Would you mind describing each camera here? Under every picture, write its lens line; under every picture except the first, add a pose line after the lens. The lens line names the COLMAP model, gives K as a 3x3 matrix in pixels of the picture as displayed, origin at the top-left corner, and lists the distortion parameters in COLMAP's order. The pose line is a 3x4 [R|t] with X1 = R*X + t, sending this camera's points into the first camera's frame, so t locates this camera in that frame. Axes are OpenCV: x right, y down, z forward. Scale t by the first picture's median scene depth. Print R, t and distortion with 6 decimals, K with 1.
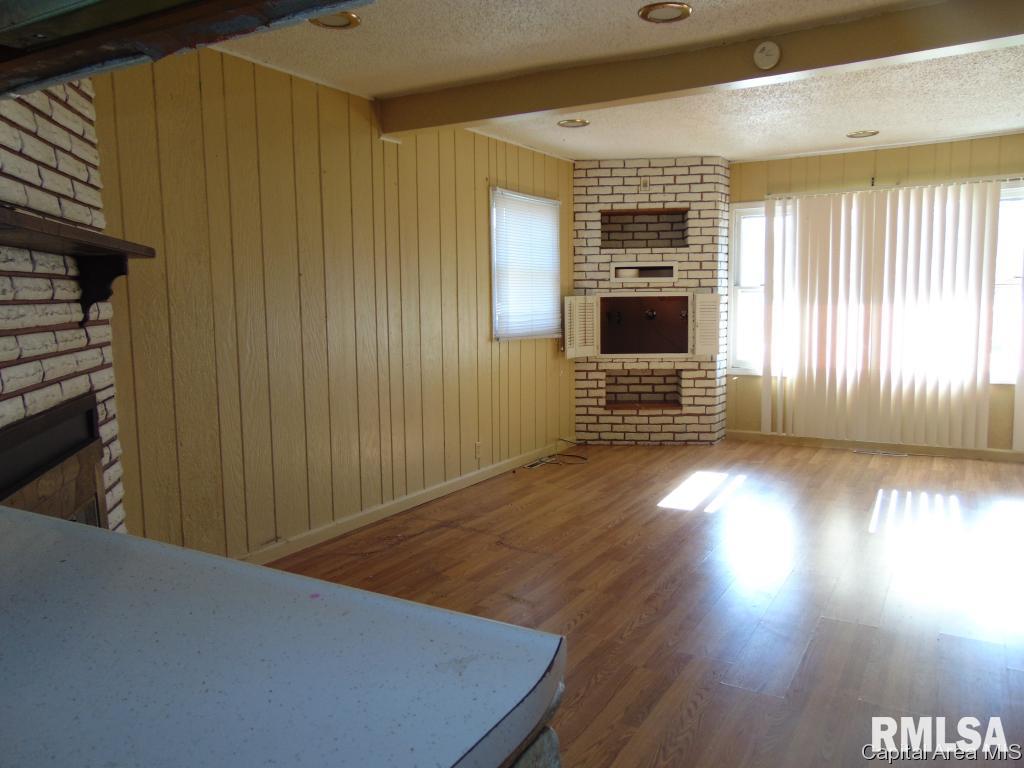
lens RADIAL K [[779.1, 0, 512.7], [0, 779.1, 378.8], [0, 0, 1]] dist [0.005850, 0.027299]
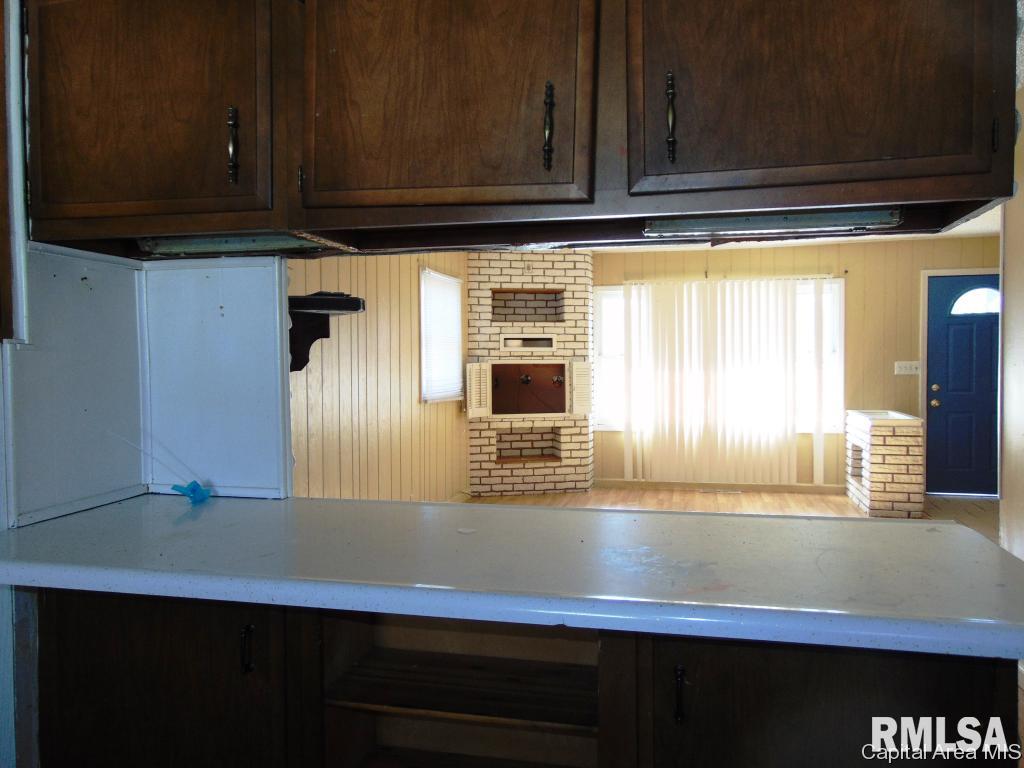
lens RADIAL K [[779.1, 0, 514.0], [0, 779.1, 382.6], [0, 0, 1]] dist [0.005850, 0.027299]
pose [[0.956778, -0.001273, 0.290816, -0.186367], [0.024099, 0.996898, -0.074919, 0.007426], [-0.289818, 0.078689, 0.953841, -0.086238]]
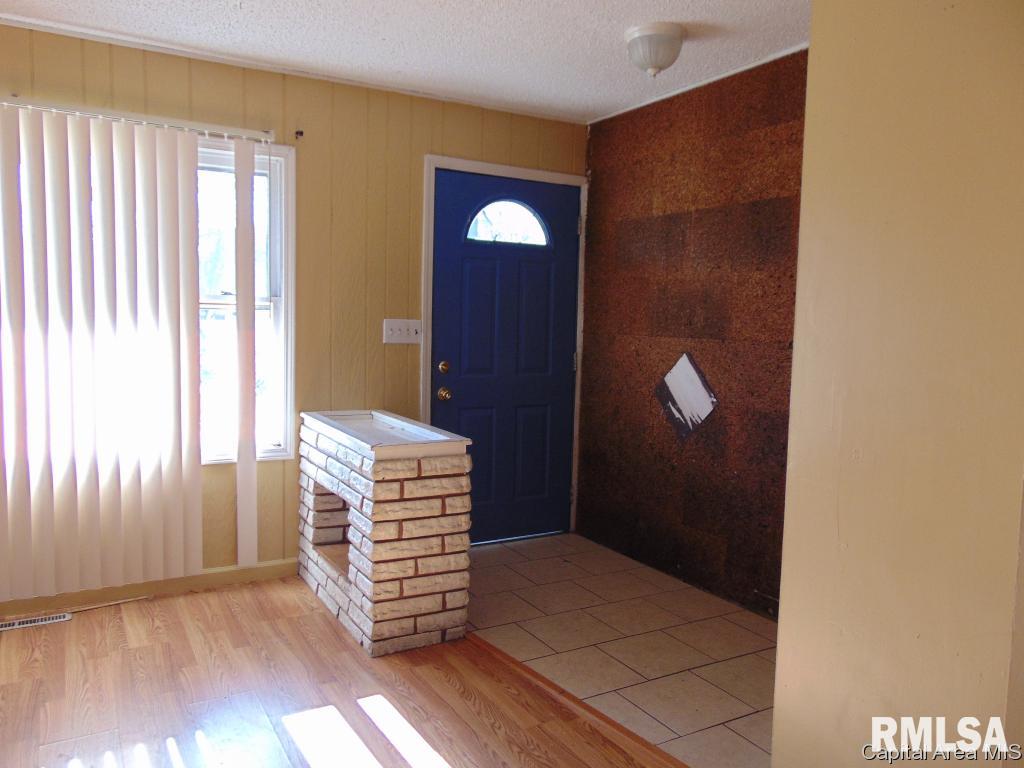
lens RADIAL K [[779.1, 0, 514.5], [0, 779.1, 387.3], [0, 0, 1]] dist [0.005850, 0.027299]
pose [[0.494360, -0.046597, 0.868007, 0.182913], [0.056929, 0.998154, 0.021161, -0.047232], [-0.867391, 0.038954, 0.496100, 0.431851]]
